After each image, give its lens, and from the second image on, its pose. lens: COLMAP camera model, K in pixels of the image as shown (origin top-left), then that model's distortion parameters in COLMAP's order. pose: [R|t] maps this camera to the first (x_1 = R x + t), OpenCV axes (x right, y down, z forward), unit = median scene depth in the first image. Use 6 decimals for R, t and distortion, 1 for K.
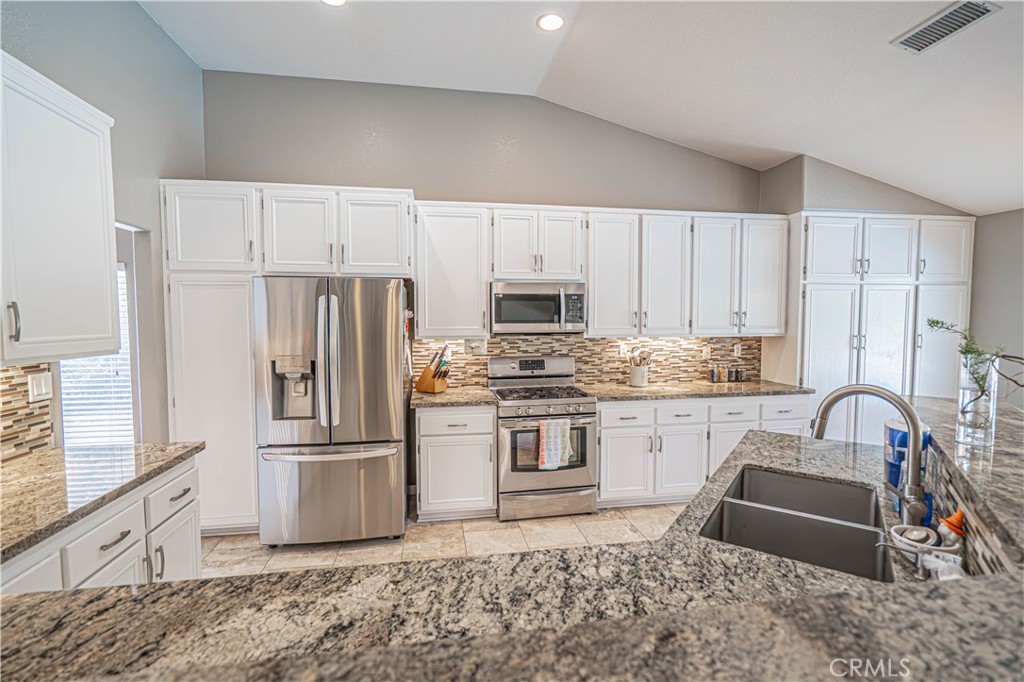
lens RADIAL K [[463.7, 0, 515.2], [0, 463.7, 342.6], [0, 0, 1]] dist [-0.001467, 0.001466]
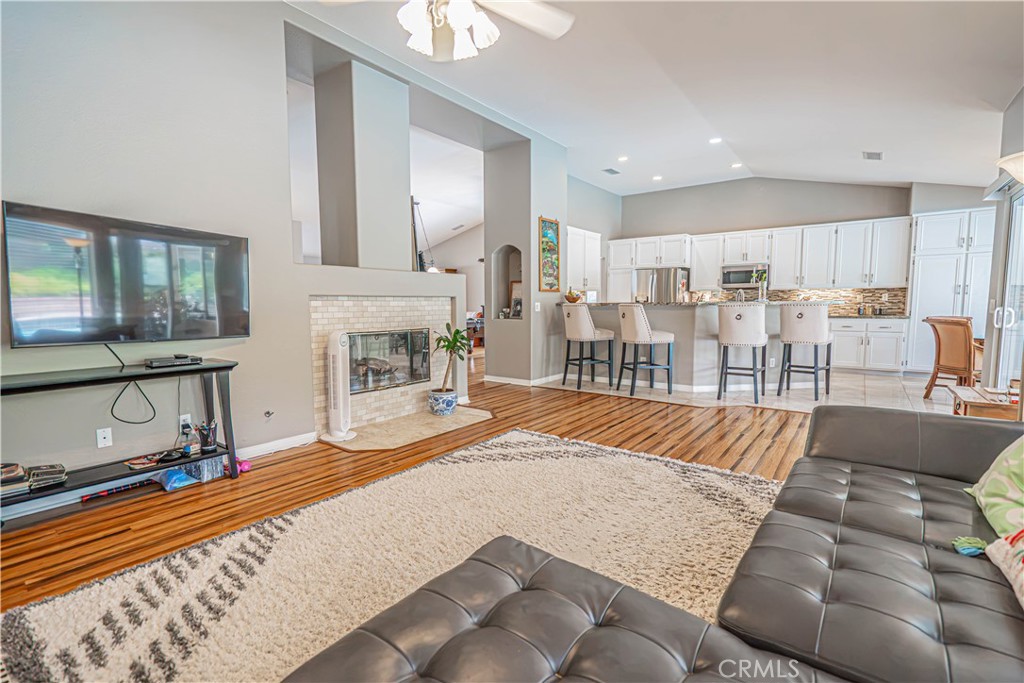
lens RADIAL K [[463.7, 0, 509.0], [0, 463.7, 341.7], [0, 0, 1]] dist [-0.001467, 0.001466]
pose [[0.682765, 0.058139, -0.728322, 0.897782], [-0.034165, 0.998279, 0.047660, 0.167261], [0.729839, -0.007658, 0.683576, -1.333225]]
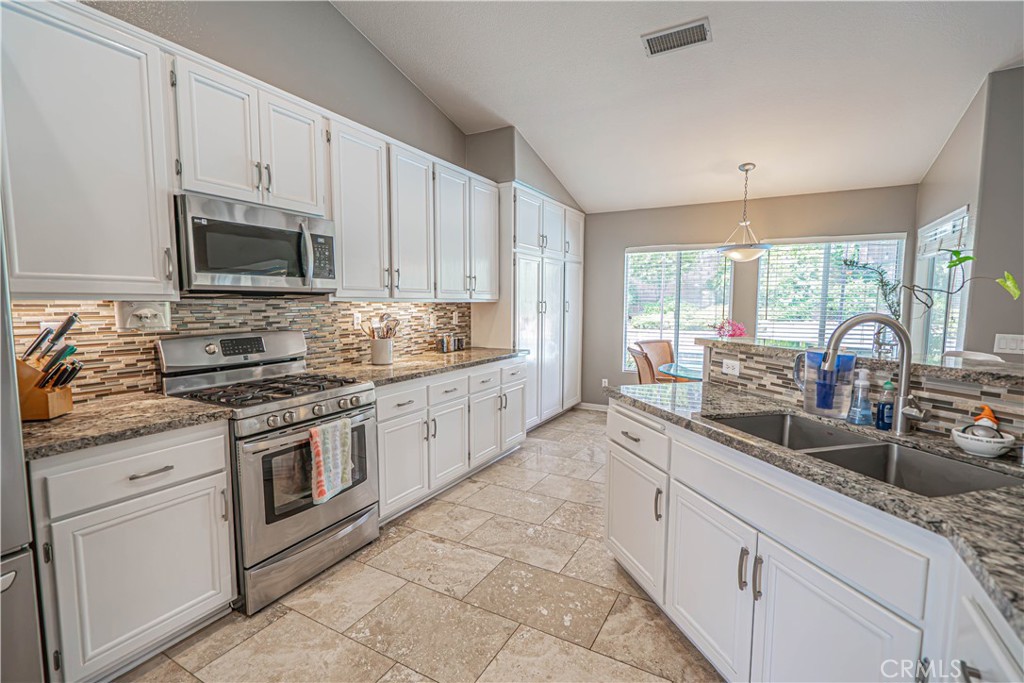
lens RADIAL K [[463.7, 0, 507.1], [0, 463.7, 343.9], [0, 0, 1]] dist [-0.001467, 0.001466]
pose [[0.636514, -0.064850, 0.768534, -0.222128], [0.036803, 0.997877, 0.053722, 0.025985], [-0.770386, -0.005911, 0.637550, 0.347198]]
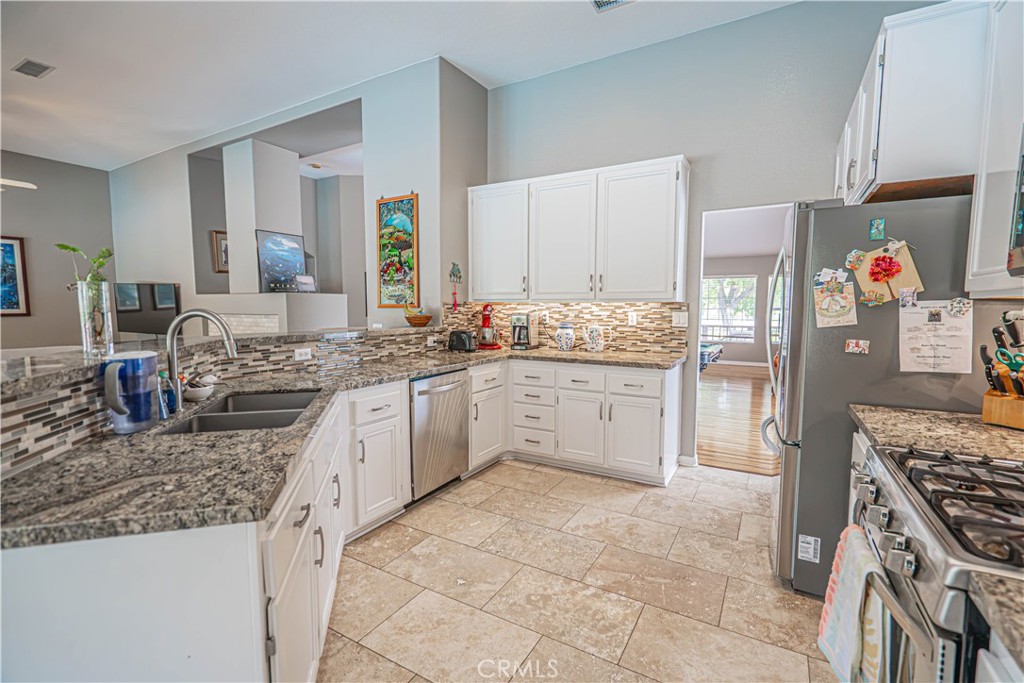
lens RADIAL K [[463.7, 0, 515.6], [0, 463.7, 344.5], [0, 0, 1]] dist [-0.001467, 0.001466]
pose [[-0.643881, 0.065860, -0.762286, 0.419980], [-0.040942, 0.991895, 0.120280, -0.000205], [0.764030, 0.108655, -0.635966, 0.890914]]
